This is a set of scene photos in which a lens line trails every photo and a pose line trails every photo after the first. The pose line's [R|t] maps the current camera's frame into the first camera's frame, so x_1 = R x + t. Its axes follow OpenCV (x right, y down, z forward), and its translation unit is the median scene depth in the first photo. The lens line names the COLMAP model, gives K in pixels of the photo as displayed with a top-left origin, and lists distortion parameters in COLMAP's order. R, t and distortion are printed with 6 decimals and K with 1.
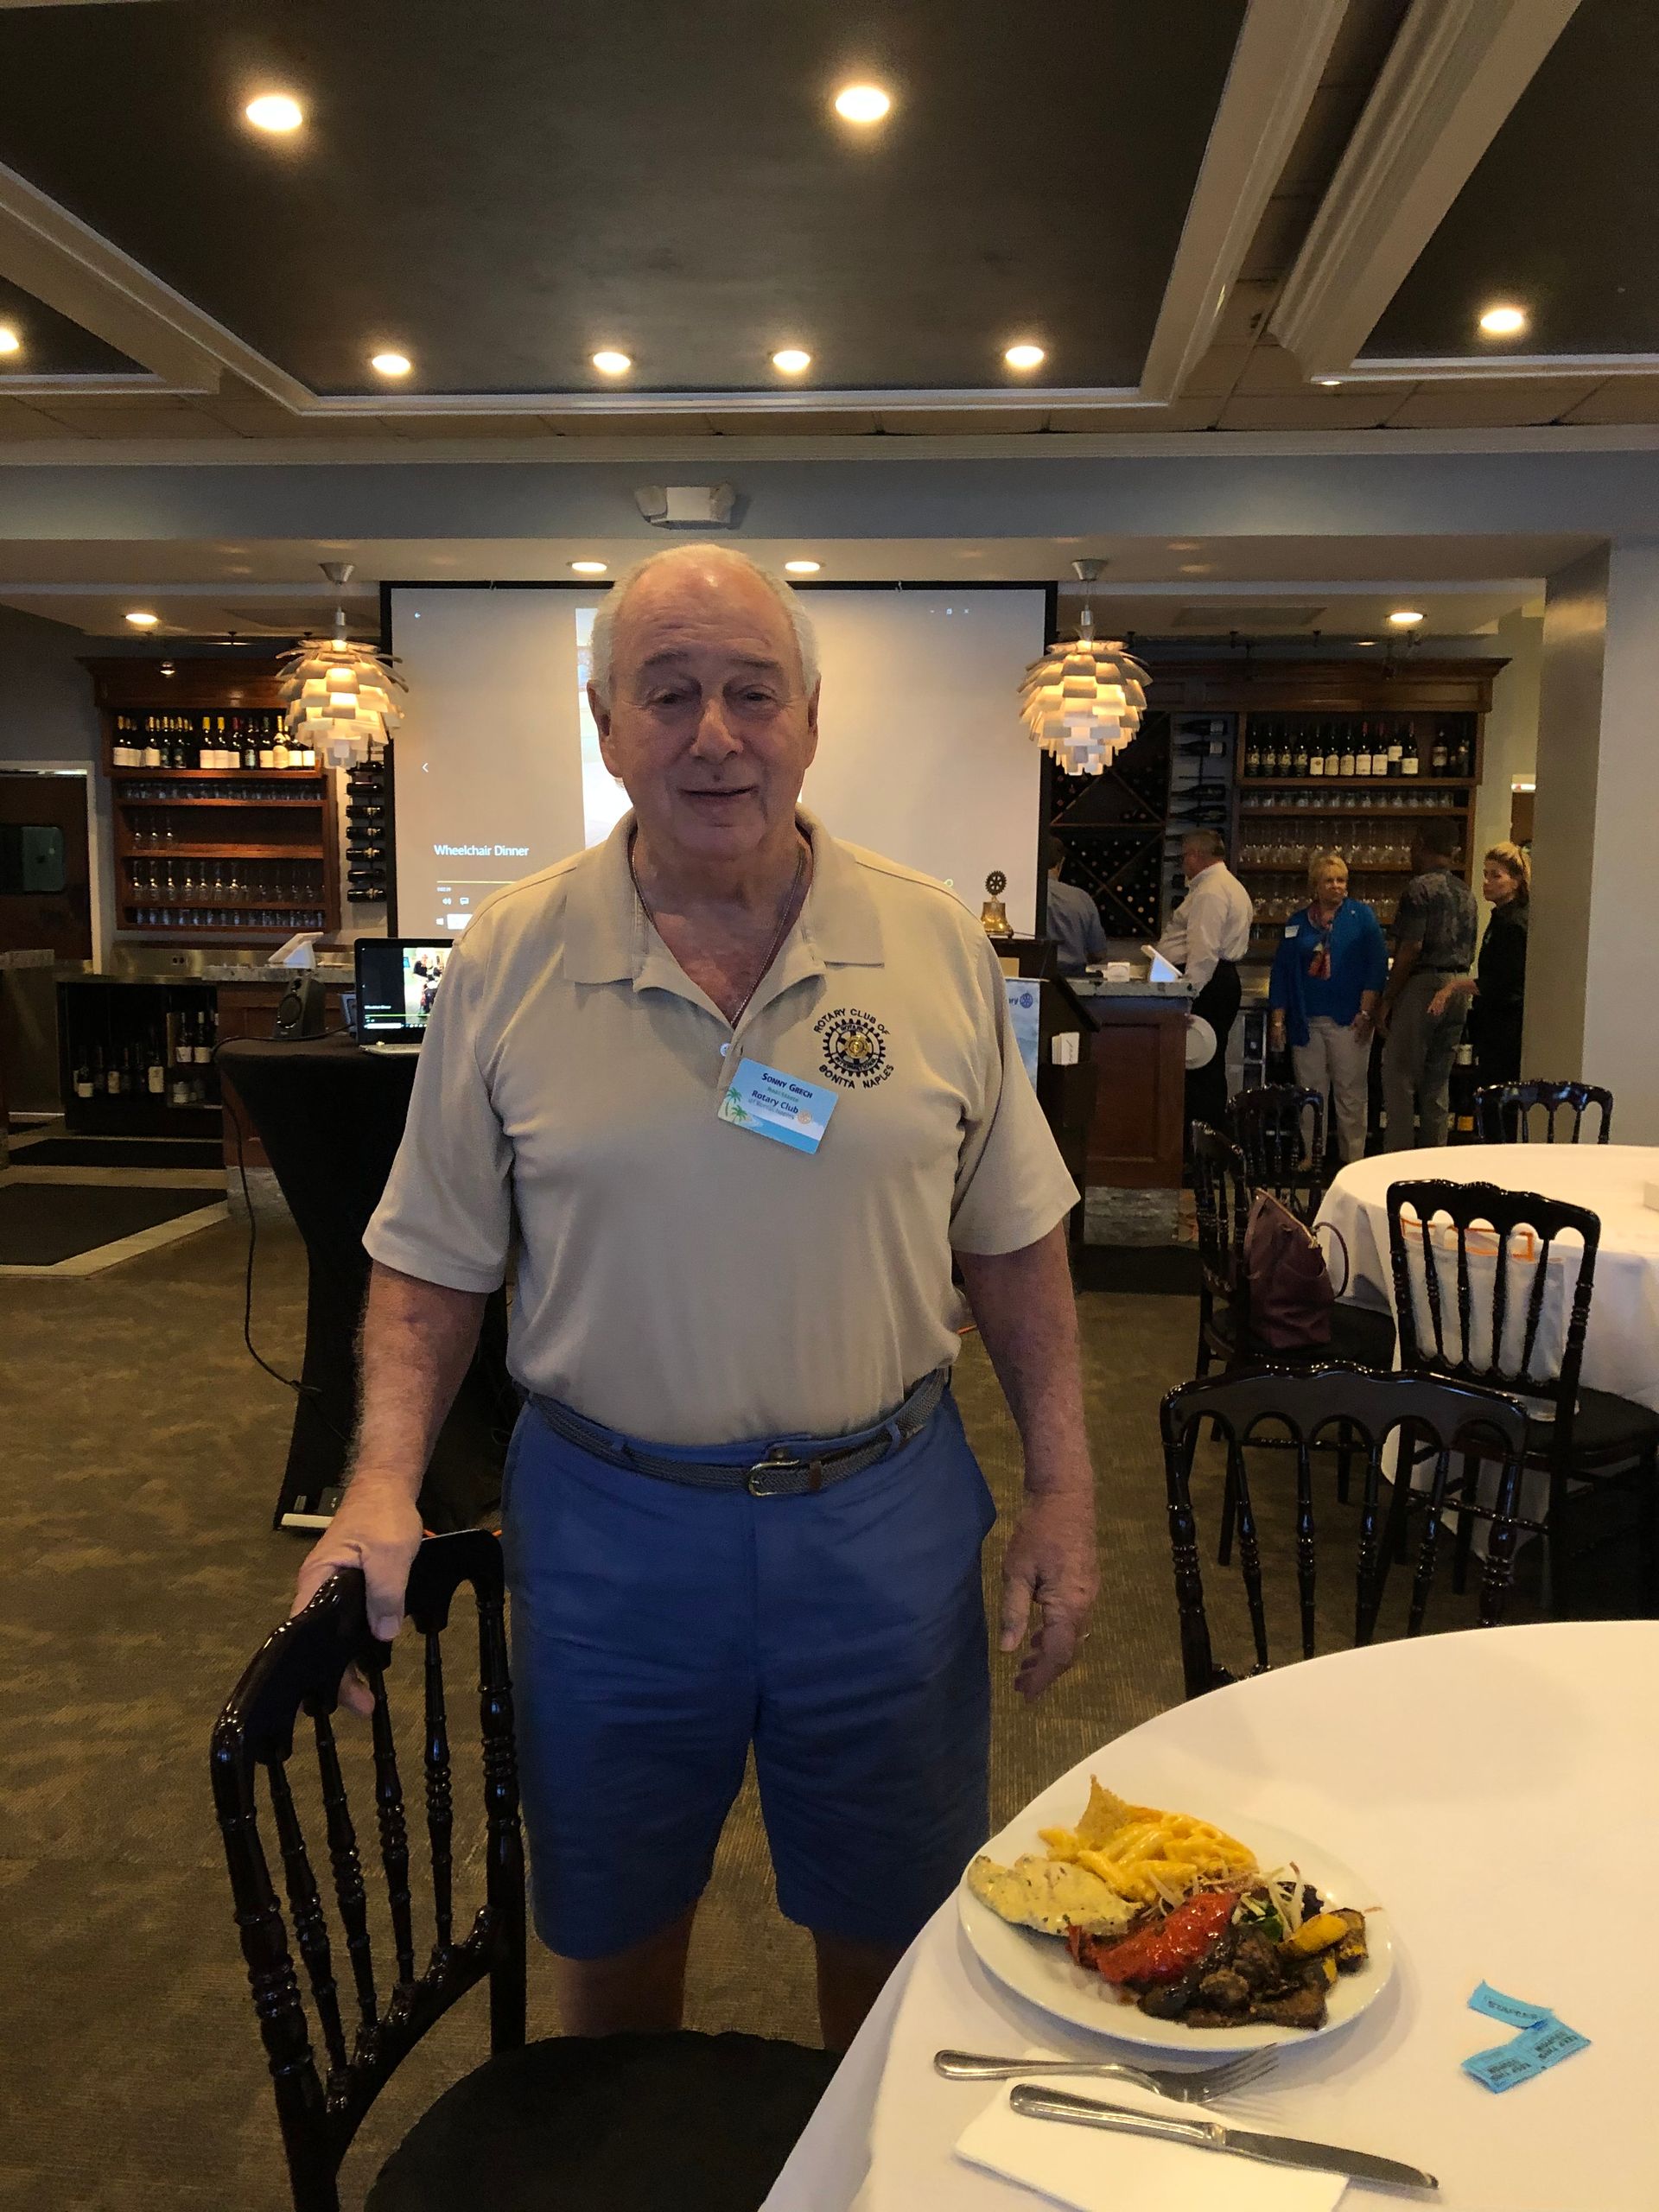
lens RADIAL K [[1811.7, 0, 815.0], [0, 1811.7, 1122.0], [0, 0, 1]] dist [0.013772, -0.012780]
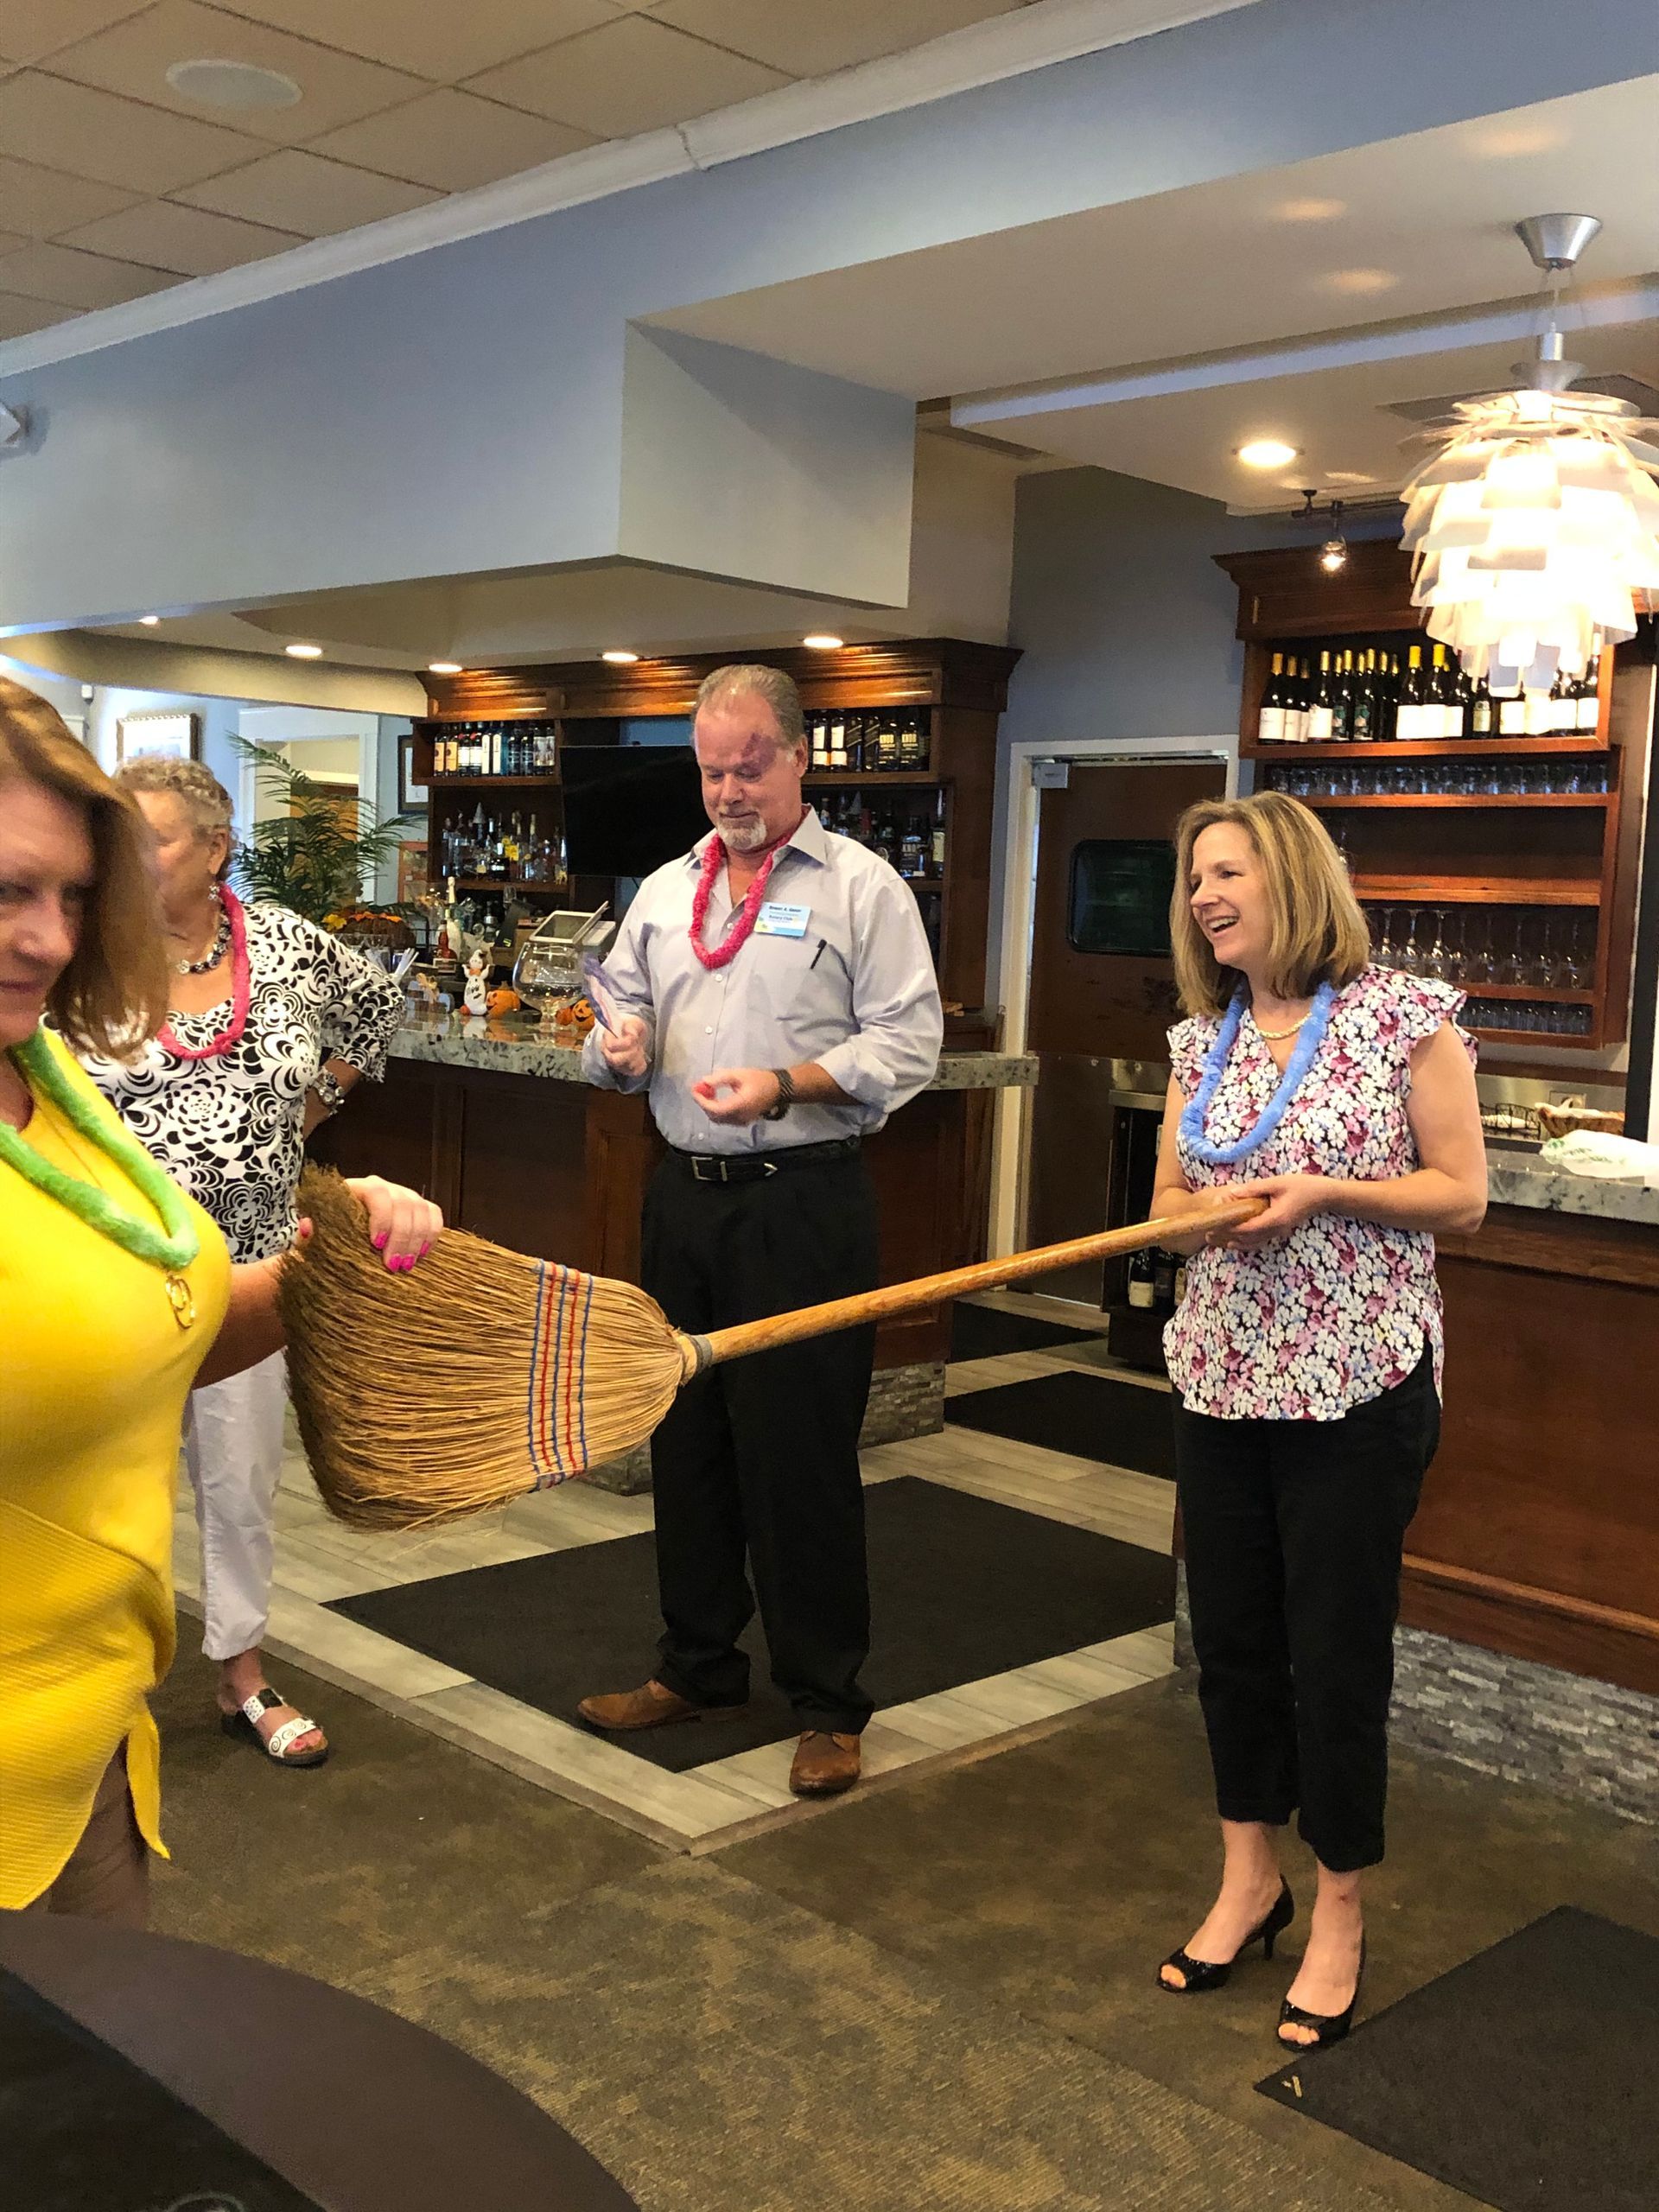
lens RADIAL K [[2244.1, 0, 844.1], [0, 2244.1, 1091.1], [0, 0, 1]] dist [0.060331, 0.000000]
pose [[0.773472, 0.071421, -0.629794, -0.030322], [-0.113443, 0.993186, -0.026692, -0.053951], [0.623596, 0.092091, 0.776304, 0.392217]]
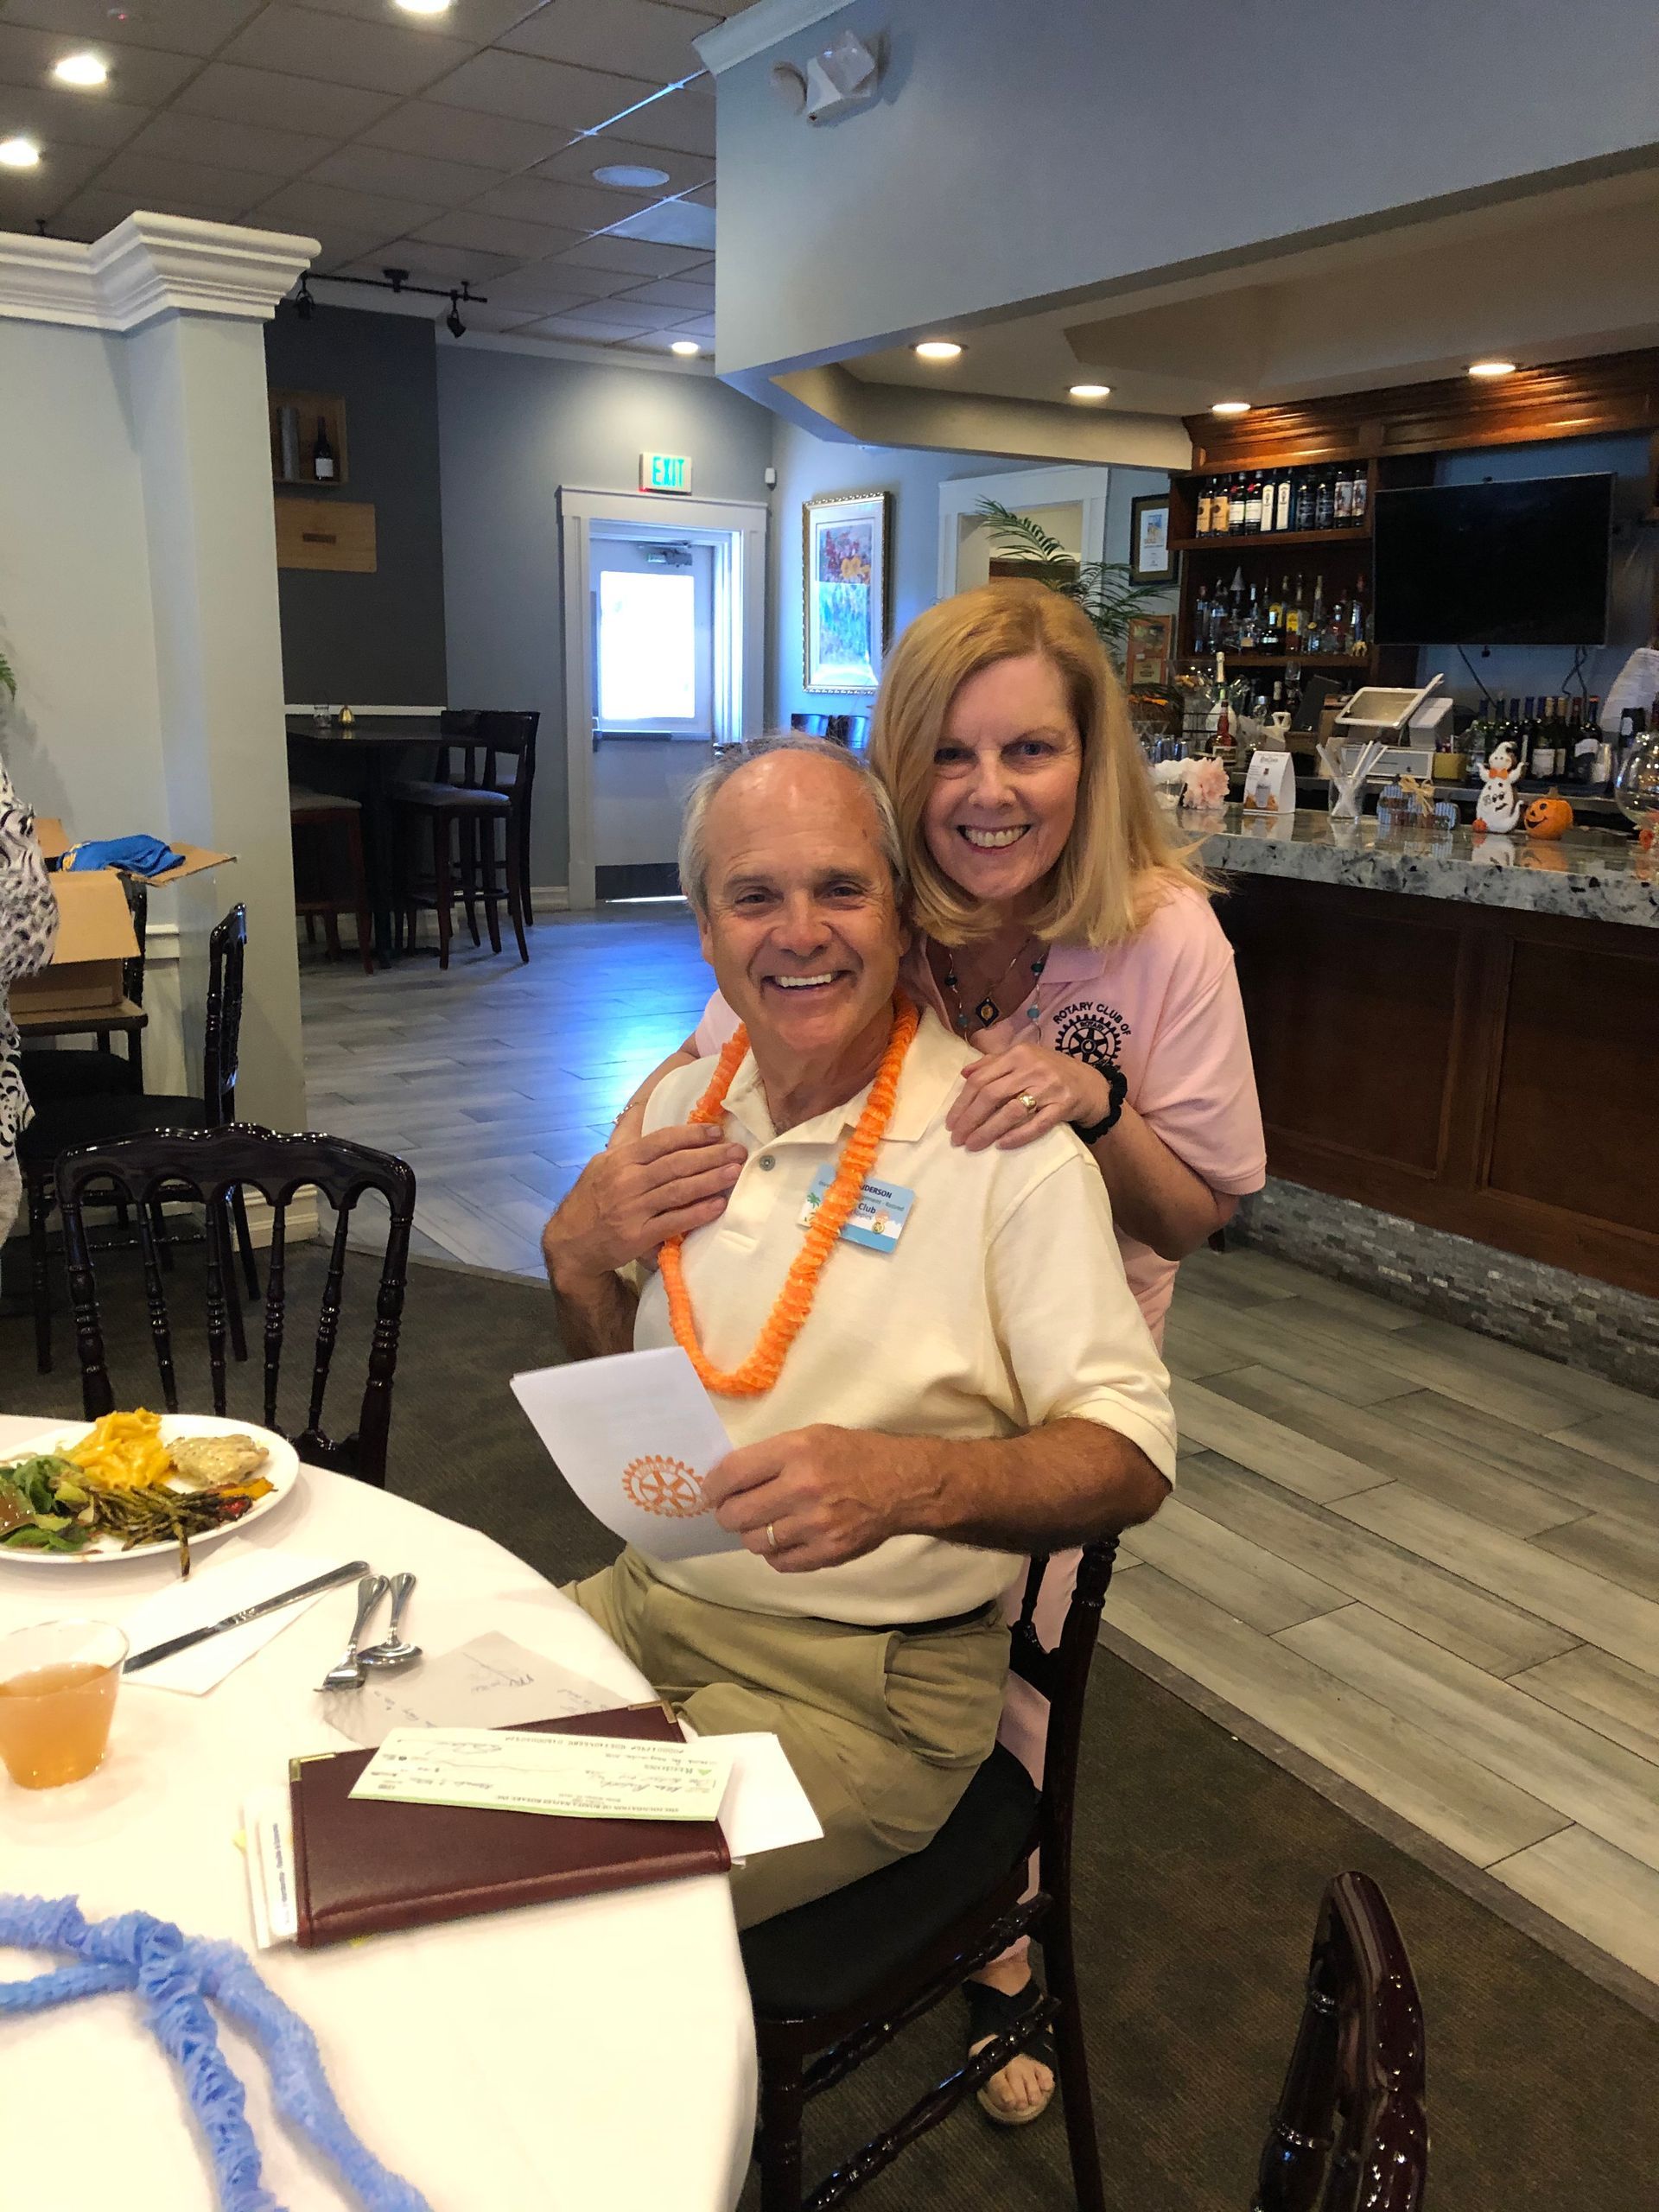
lens RADIAL K [[1811.7, 0, 838.5], [0, 1811.7, 1114.9], [0, 0, 1]] dist [0.013772, -0.012780]
pose [[0.621245, 0.185057, -0.761452, -0.326428], [-0.112816, 0.982714, 0.146788, -0.063434], [0.775453, -0.005287, 0.631383, 0.479536]]
